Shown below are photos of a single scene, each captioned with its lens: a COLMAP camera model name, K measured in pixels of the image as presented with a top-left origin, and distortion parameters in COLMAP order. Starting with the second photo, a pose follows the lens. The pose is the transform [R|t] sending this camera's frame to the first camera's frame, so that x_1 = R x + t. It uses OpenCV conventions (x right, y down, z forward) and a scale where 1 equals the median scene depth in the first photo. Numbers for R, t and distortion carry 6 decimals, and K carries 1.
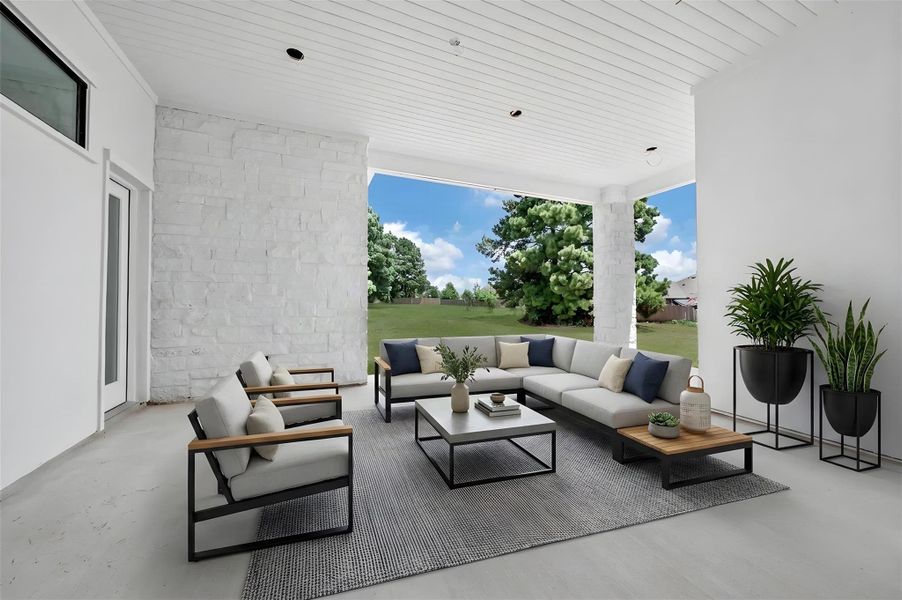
lens RADIAL K [[336.3, 0, 454.2], [0, 336.3, 298.3], [0, 0, 1]] dist [-0.000669, -0.000042]
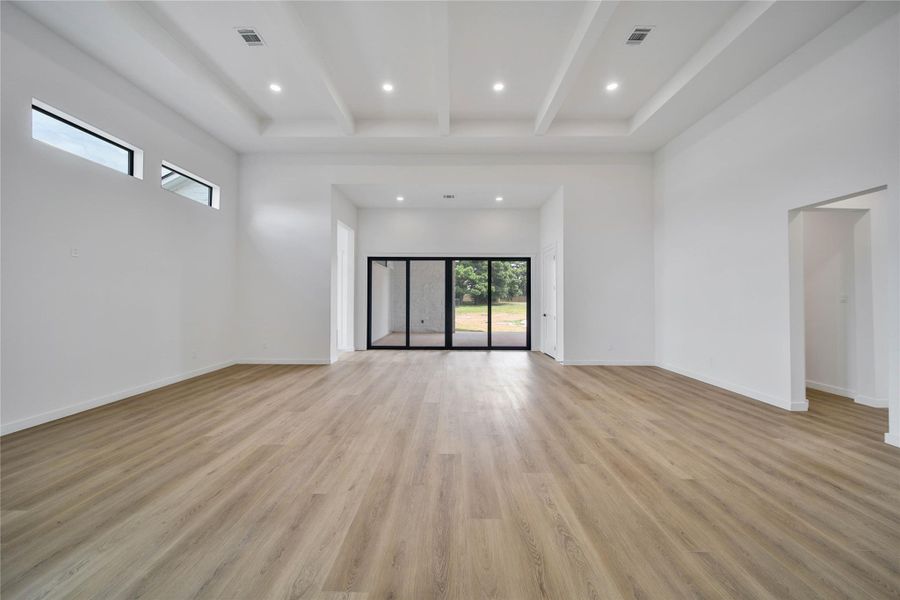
lens RADIAL K [[318.2, 0, 452.4], [0, 318.2, 295.2], [0, 0, 1]] dist [-0.001696, -0.000886]
pose [[0.919192, -0.002319, -0.393802, 0.894680], [0.003400, 0.999992, 0.002047, -0.066666], [0.393794, -0.003221, 0.919193, -1.714358]]
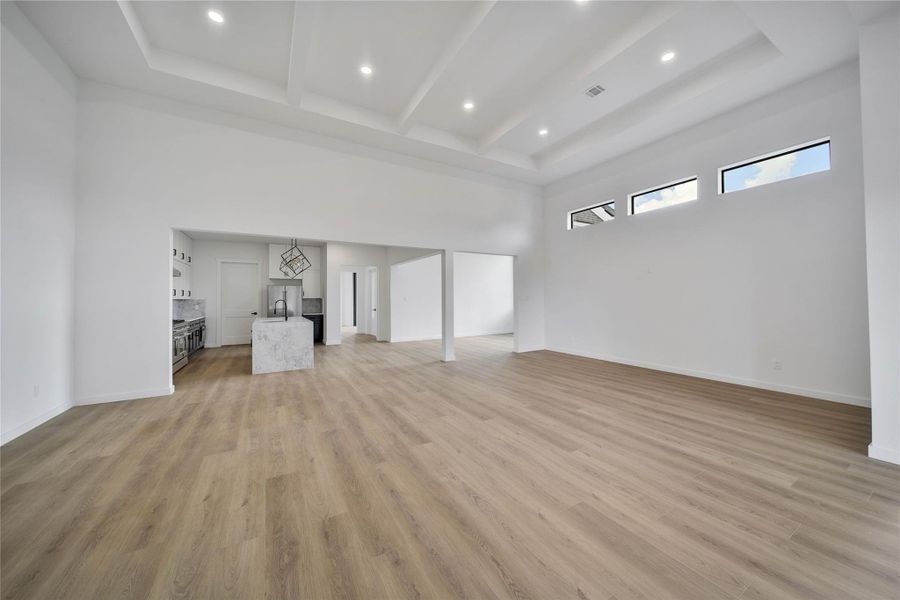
lens RADIAL K [[318.2, 0, 455.3], [0, 318.2, 295.6], [0, 0, 1]] dist [-0.001696, -0.000886]
pose [[-0.991747, 0.004747, -0.128119, 0.644314], [0.007285, 0.999786, -0.019349, -0.049534], [0.128000, -0.020123, -0.991570, 0.051081]]
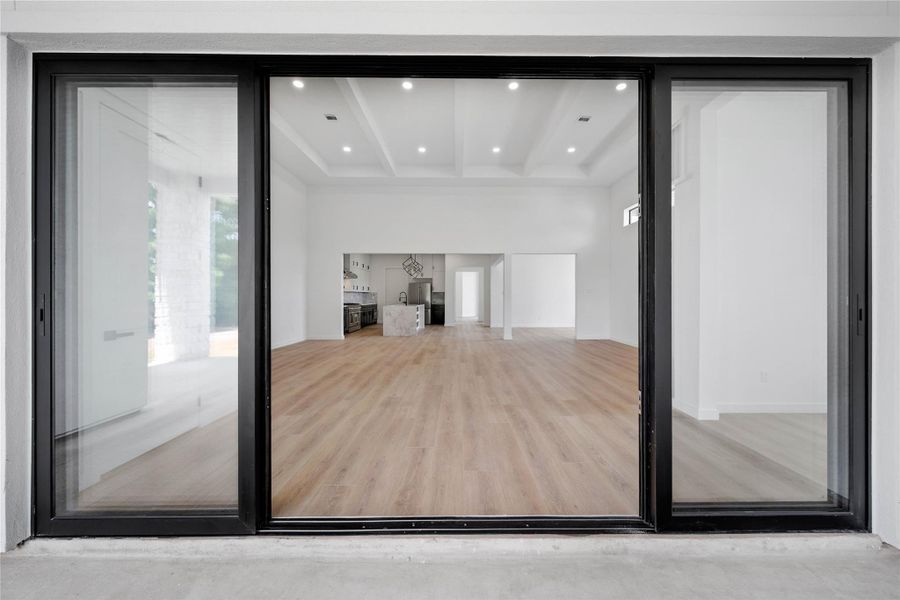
lens RADIAL K [[318.2, 0, 460.1], [0, 318.2, 295.4], [0, 0, 1]] dist [-0.001696, -0.000886]
pose [[-0.925385, -0.001149, 0.379027, -0.075906], [-0.007162, 0.999870, -0.014455, -0.002095], [-0.378961, -0.016091, -0.925273, 0.514269]]
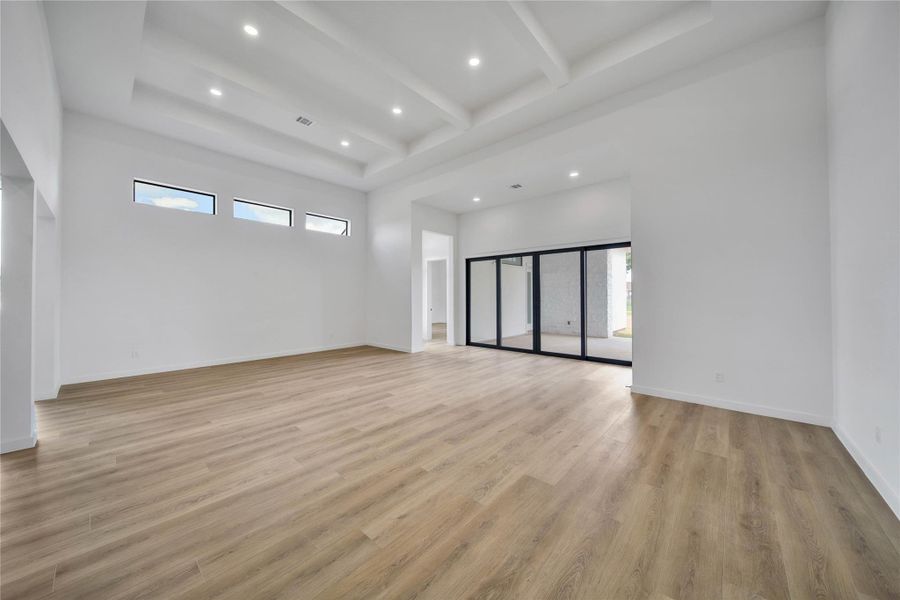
lens RADIAL K [[318.2, 0, 449.8], [0, 318.2, 293.7], [0, 0, 1]] dist [-0.001696, -0.000886]
pose [[0.425103, -0.009864, -0.905091, 1.516092], [0.012841, 0.999906, -0.004867, -0.060023], [0.905054, -0.009553, 0.425190, -1.090406]]
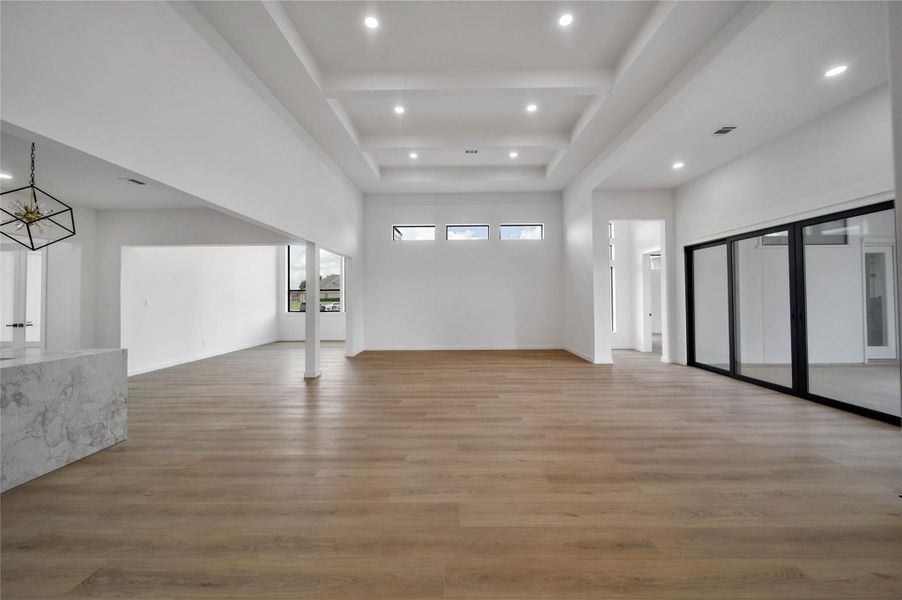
lens RADIAL K [[318.9, 0, 450.5], [0, 318.9, 295.2], [0, 0, 1]] dist [-0.001696, -0.000886]
pose [[-0.404348, -0.006861, -0.914579, 1.531974], [0.018329, 0.999710, -0.015603, -0.063977], [0.914421, -0.023072, -0.404105, -0.504742]]
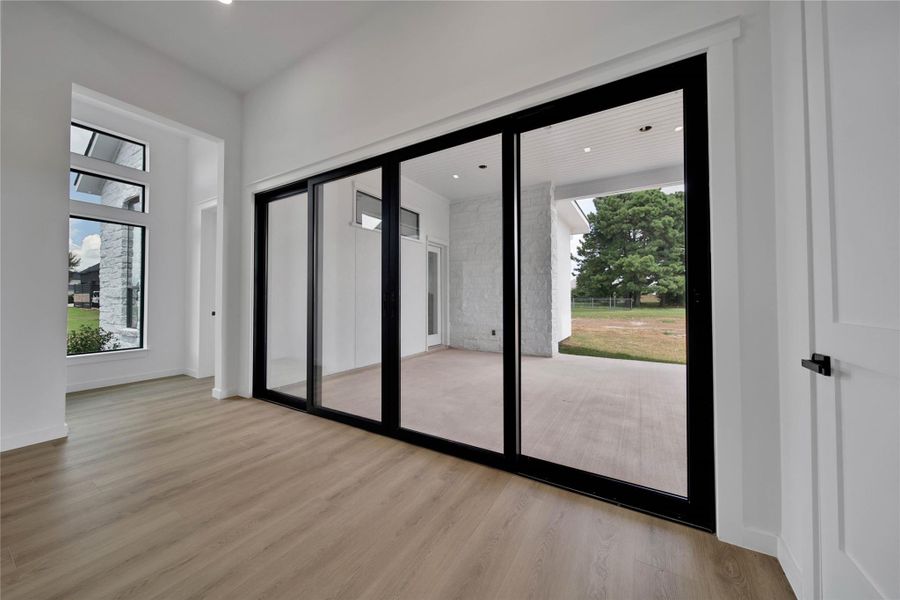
lens RADIAL K [[318.2, 0, 450.7], [0, 318.2, 293.6], [0, 0, 1]] dist [-0.001696, -0.000886]
pose [[0.588222, -0.017713, -0.808505, 0.686749], [0.012526, 0.999840, -0.012792, 0.001800], [0.808602, -0.002603, 0.588350, -0.154806]]
